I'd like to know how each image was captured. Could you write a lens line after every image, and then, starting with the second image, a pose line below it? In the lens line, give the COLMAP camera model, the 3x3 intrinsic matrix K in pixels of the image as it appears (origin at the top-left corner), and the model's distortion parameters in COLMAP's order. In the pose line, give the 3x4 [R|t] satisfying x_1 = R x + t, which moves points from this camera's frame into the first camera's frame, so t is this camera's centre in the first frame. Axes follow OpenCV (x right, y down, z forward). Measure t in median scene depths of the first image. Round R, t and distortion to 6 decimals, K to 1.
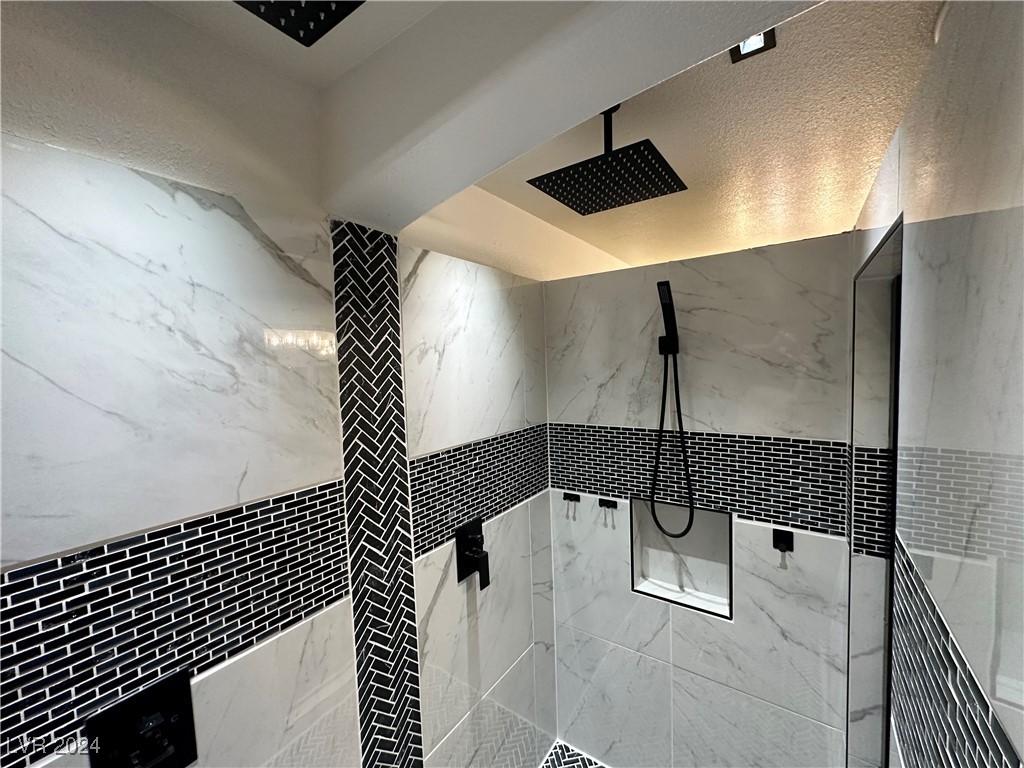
lens RADIAL K [[407.7, 0, 512.0], [0, 407.7, 384.0], [0, 0, 1]] dist [-0.003795, -0.000435]
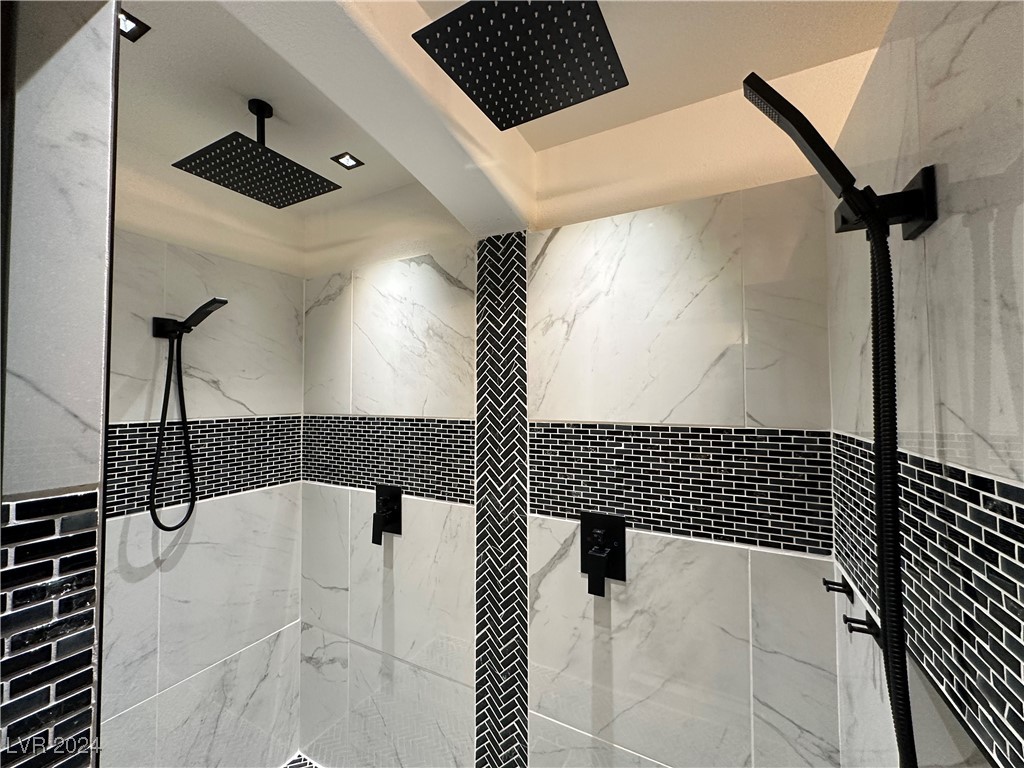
lens RADIAL K [[407.7, 0, 512.0], [0, 407.7, 384.0], [0, 0, 1]] dist [-0.003795, -0.000435]
pose [[0.128233, 0.001485, -0.991743, 0.894709], [-0.057750, 0.998313, -0.005972, 0.096896], [0.990061, 0.058039, 0.128103, 0.837089]]
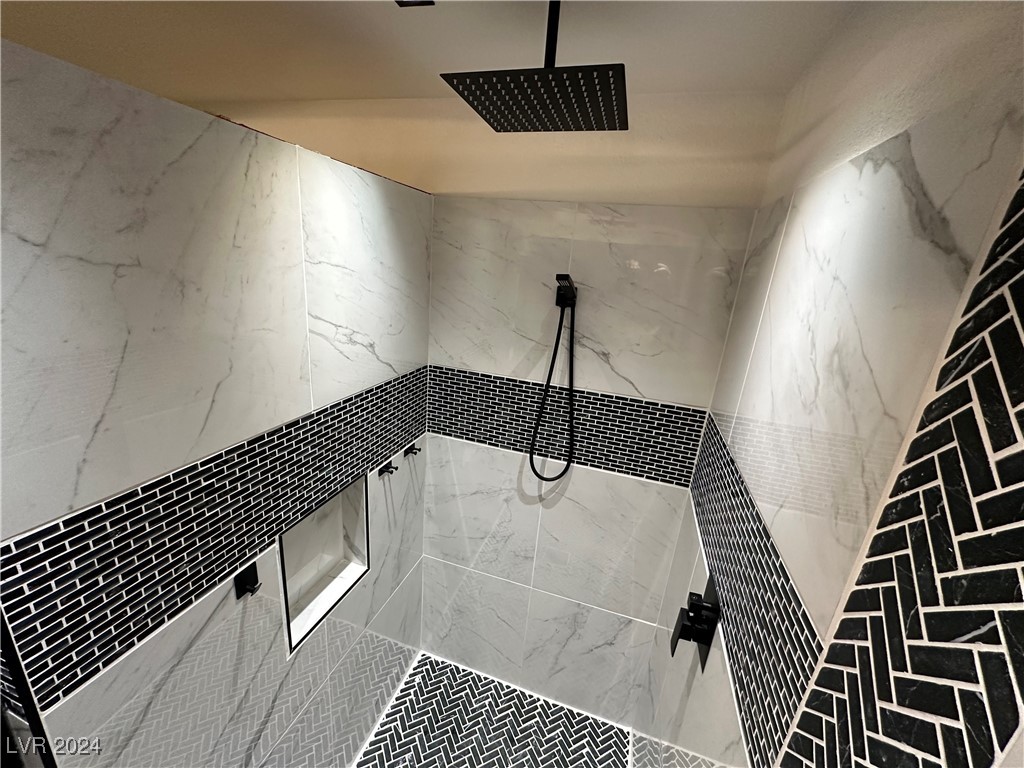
lens RADIAL K [[407.7, 0, 512.0], [0, 407.7, 384.0], [0, 0, 1]] dist [-0.003795, -0.000435]
pose [[-0.949808, 0.040626, -0.310184, 0.078949], [-0.073583, 0.934700, 0.347738, -0.189225], [0.304056, 0.353109, -0.884796, 1.078674]]
